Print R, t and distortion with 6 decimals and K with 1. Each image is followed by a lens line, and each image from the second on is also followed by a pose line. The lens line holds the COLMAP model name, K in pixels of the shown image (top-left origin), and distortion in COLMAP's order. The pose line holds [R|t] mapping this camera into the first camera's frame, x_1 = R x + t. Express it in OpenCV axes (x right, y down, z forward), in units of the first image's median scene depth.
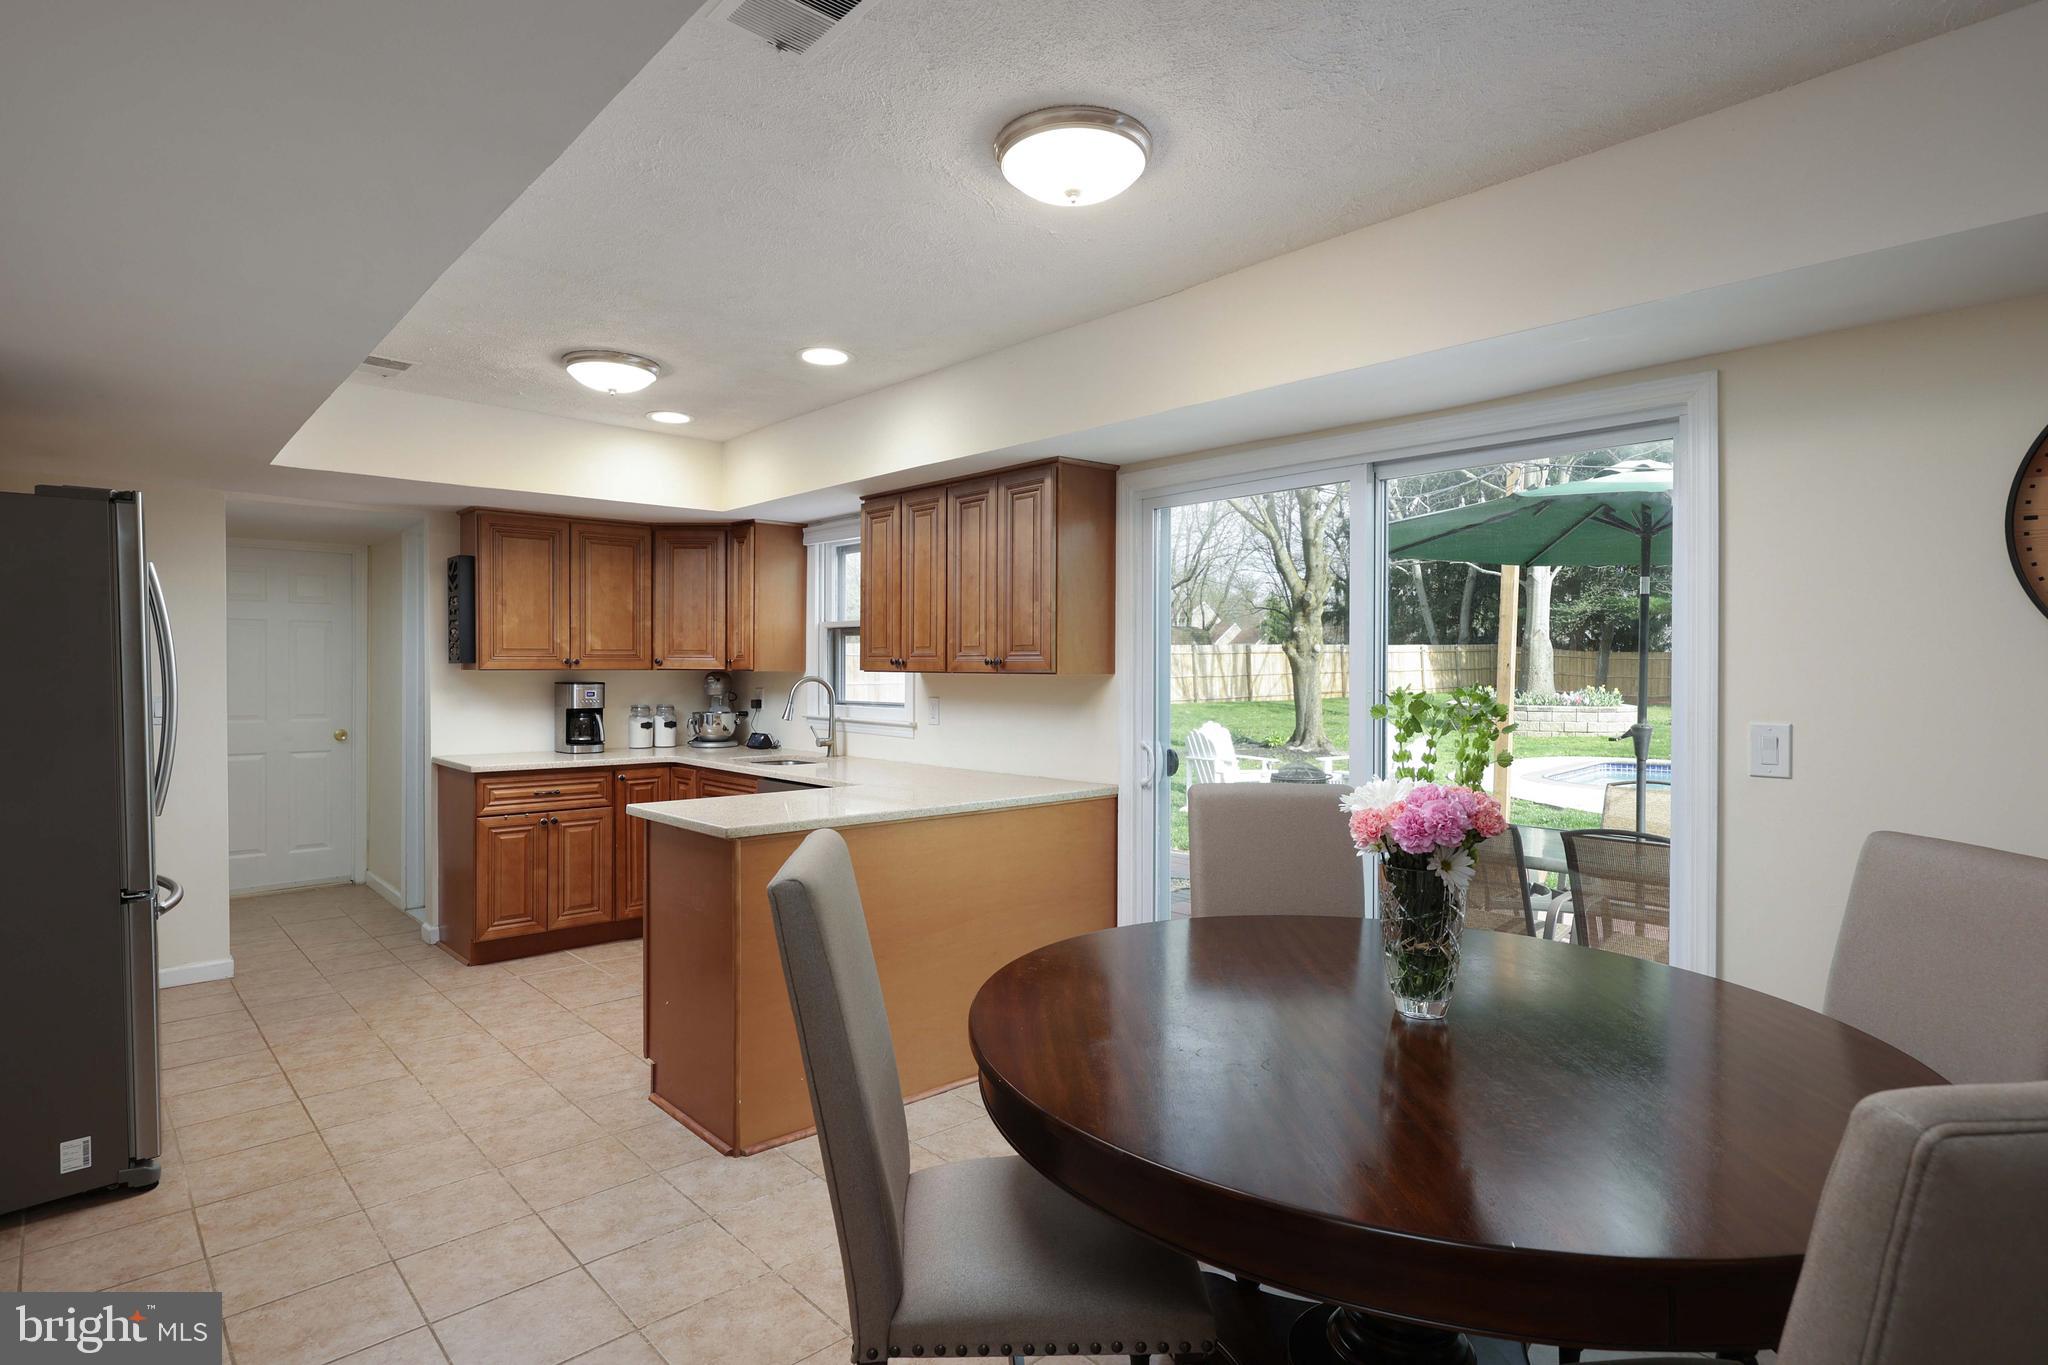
lens RADIAL K [[1065.1, 0, 1016.9], [0, 1065.1, 677.0], [0, 0, 1]] dist [-0.001731, 0.000757]
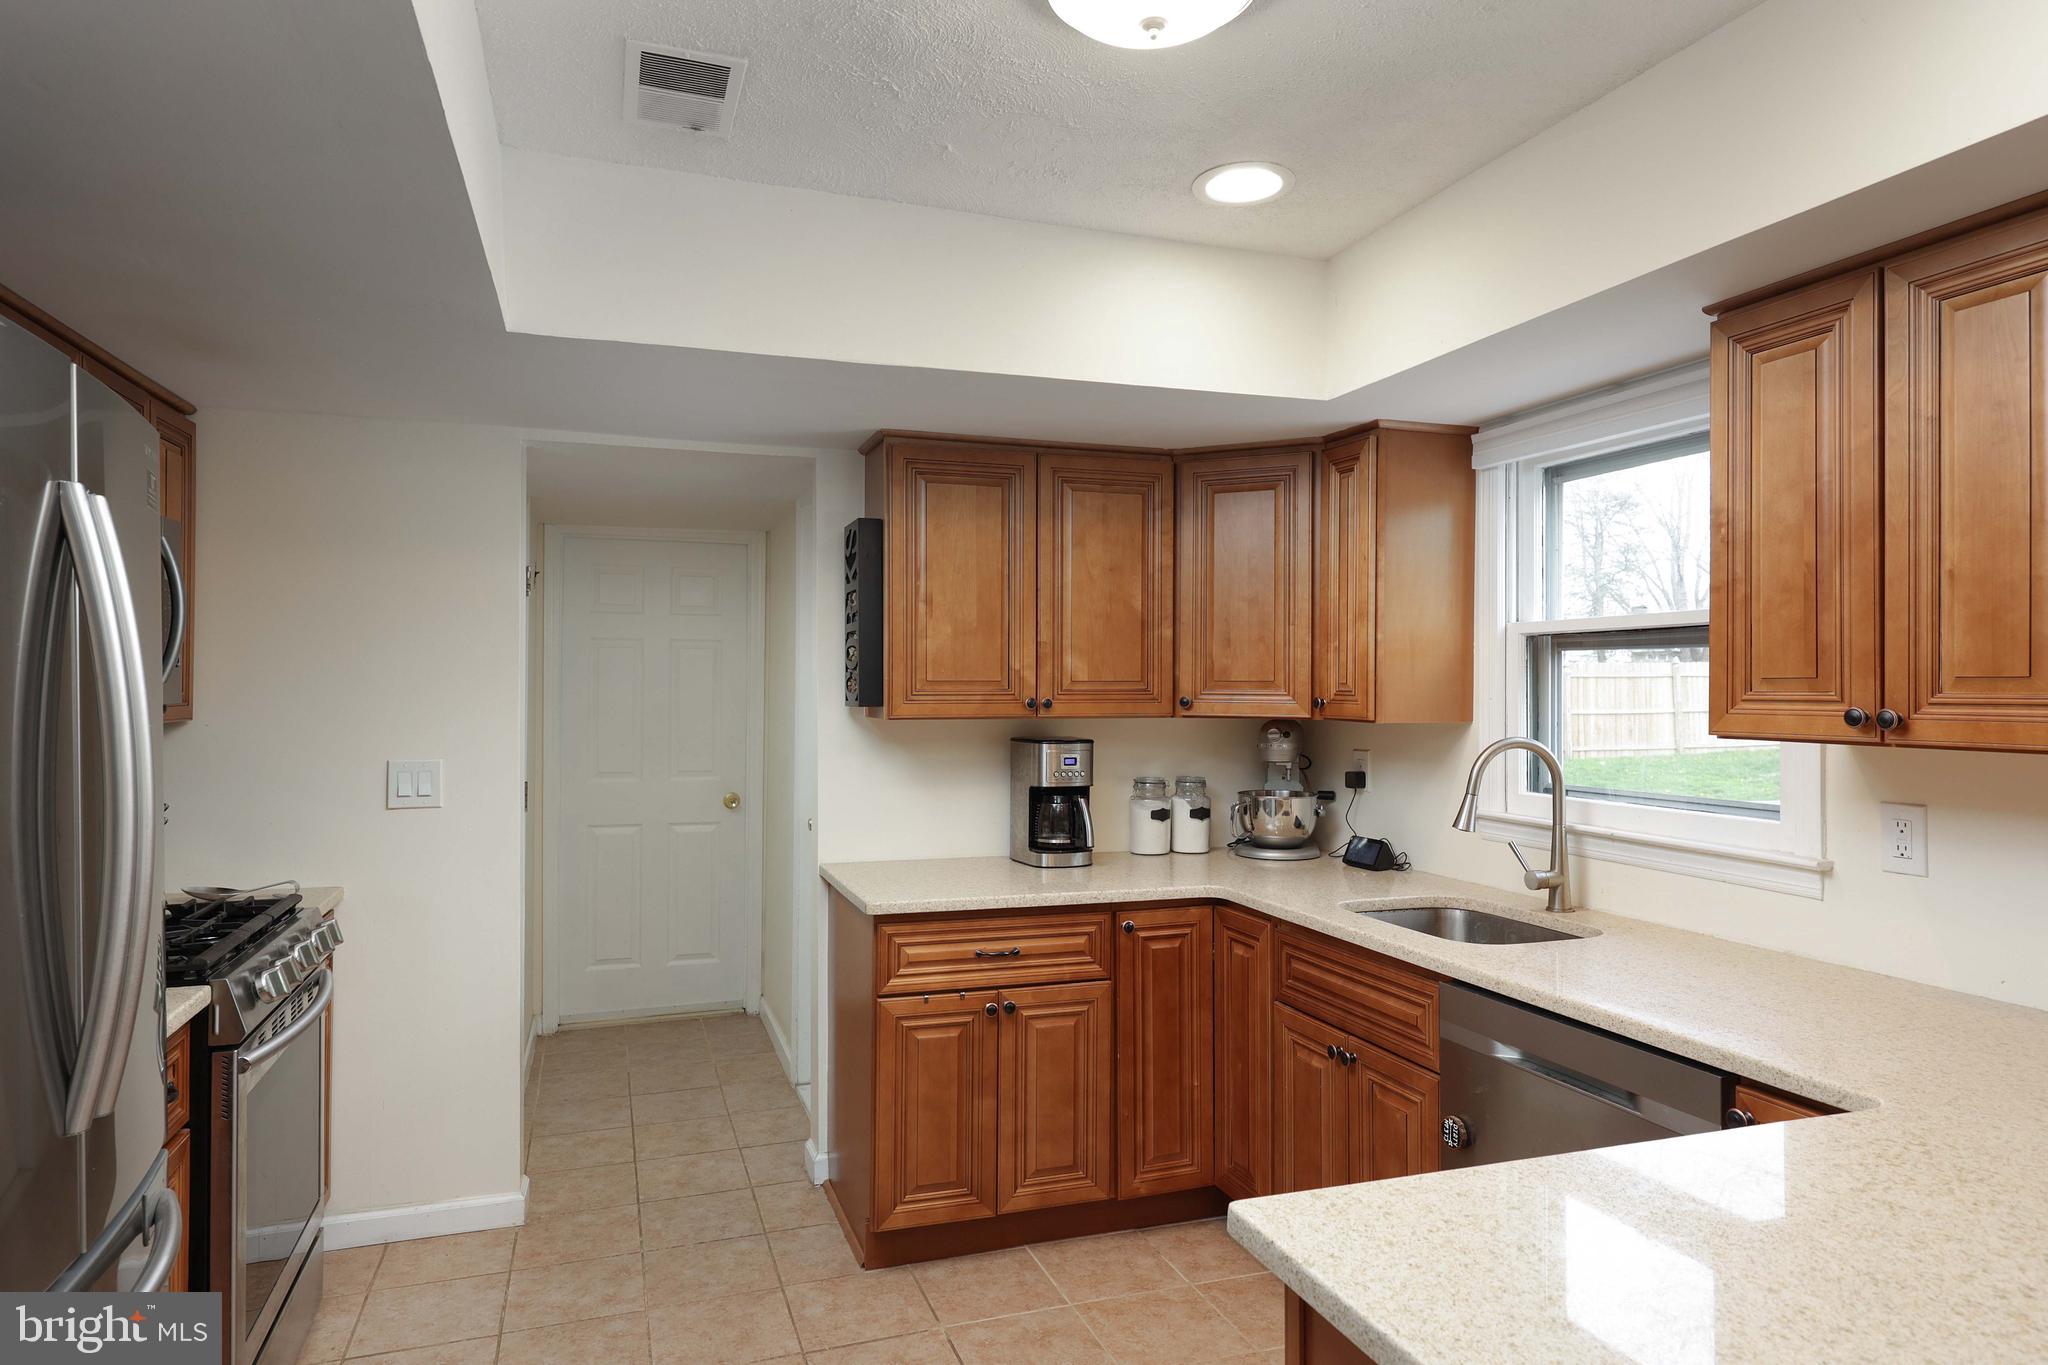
lens RADIAL K [[1226.7, 0, 1033.8], [0, 1226.7, 679.0], [0, 0, 1]] dist [0.001804, -0.008741]
pose [[0.925701, -0.003718, -0.378238, -0.187840], [-0.003015, 0.999847, -0.017205, -0.016842], [0.378244, 0.017067, 0.925548, 0.427461]]
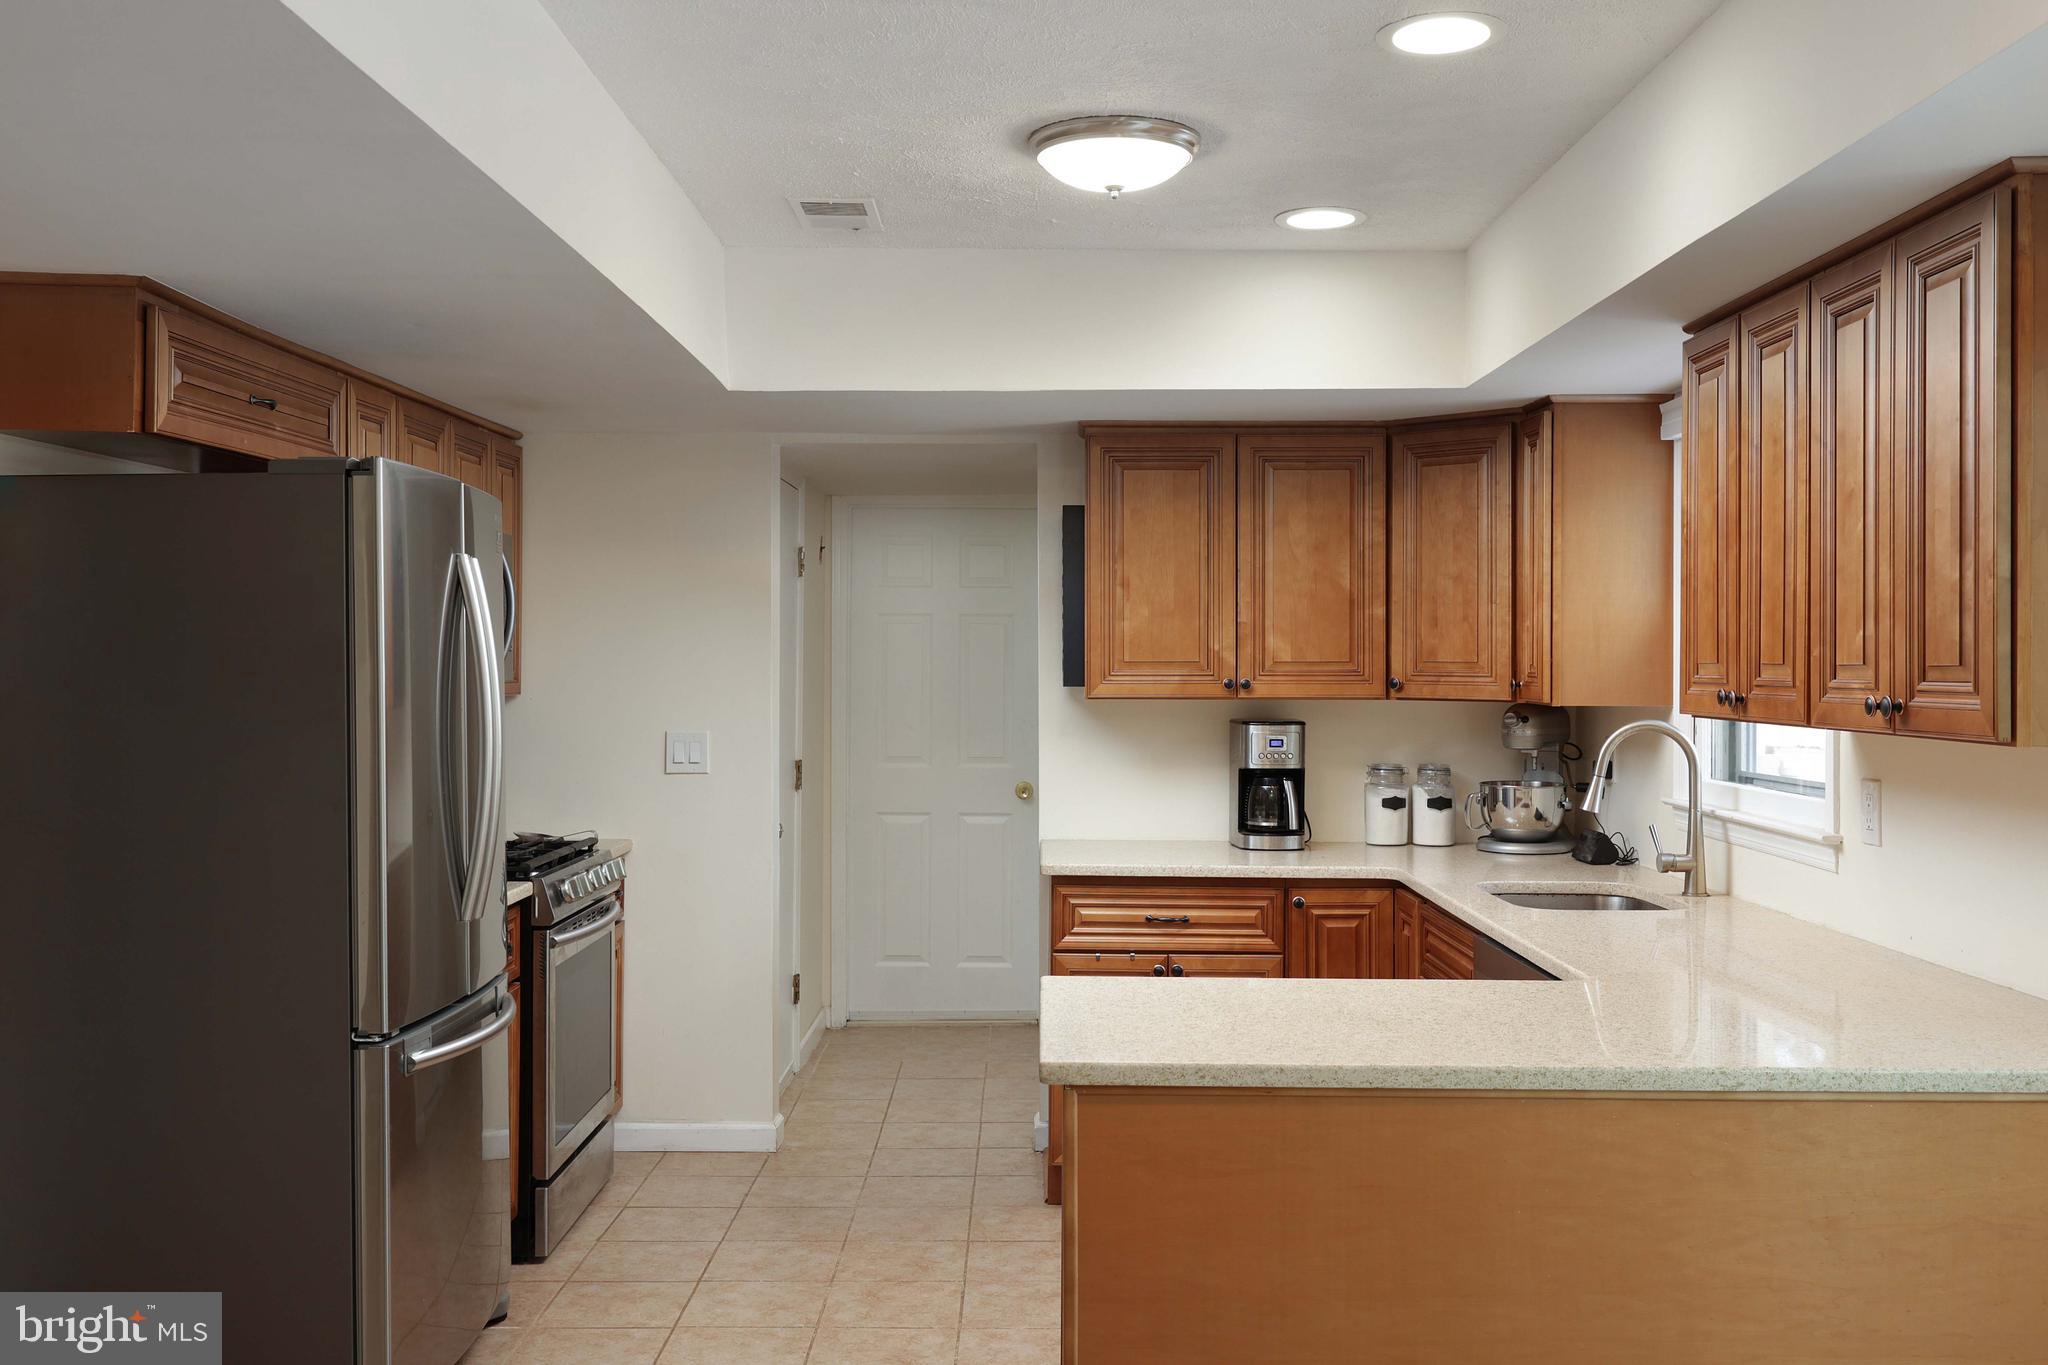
lens RADIAL K [[1878.9, 0, 972.6], [0, 1878.9, 652.8], [0, 0, 1]] dist [-0.004765, 0.000000]
pose [[0.729795, -0.004315, -0.683653, 0.157814], [-0.006835, 0.999884, -0.013607, -0.017228], [0.683632, 0.014603, 0.729681, 0.199226]]
